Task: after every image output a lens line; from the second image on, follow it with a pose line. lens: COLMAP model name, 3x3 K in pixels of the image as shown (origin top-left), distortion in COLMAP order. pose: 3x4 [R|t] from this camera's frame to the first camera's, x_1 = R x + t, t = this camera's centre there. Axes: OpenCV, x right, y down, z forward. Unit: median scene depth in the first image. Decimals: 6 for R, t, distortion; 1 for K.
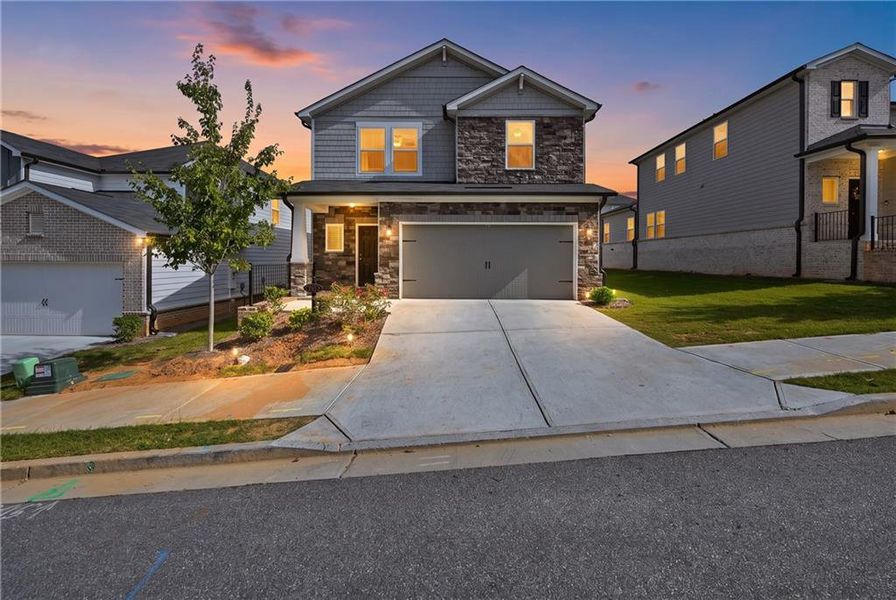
lens RADIAL K [[371.5, 0, 457.3], [0, 371.5, 260.9], [0, 0, 1]] dist [-0.000041, 0.000152]
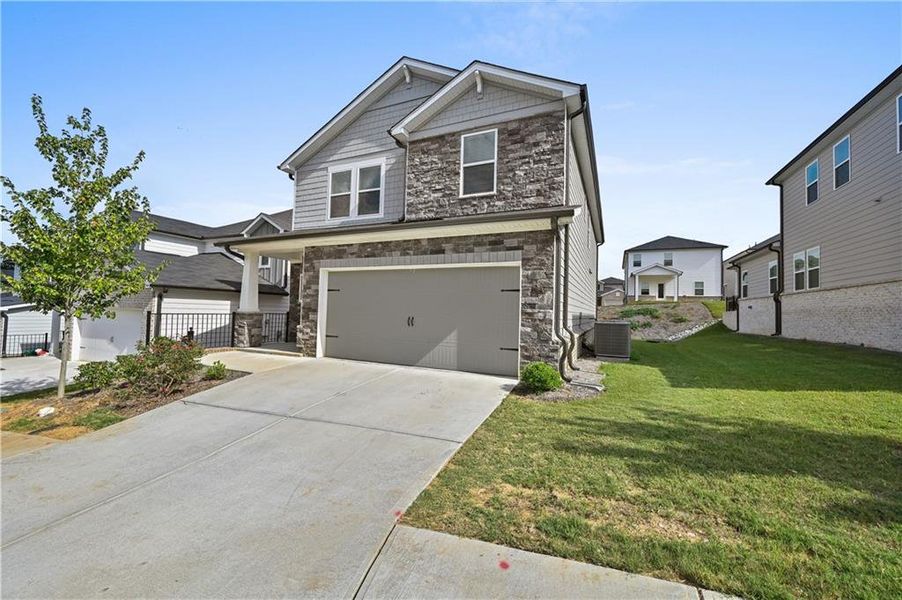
lens RADIAL K [[354.9, 0, 451.8], [0, 354.9, 299.1], [0, 0, 1]] dist [-0.001102, -0.000189]
pose [[0.911578, 0.006774, -0.411071, 0.420546], [-0.026596, 0.998742, -0.042520, -0.004953], [0.410266, 0.049693, 0.910611, 0.334477]]
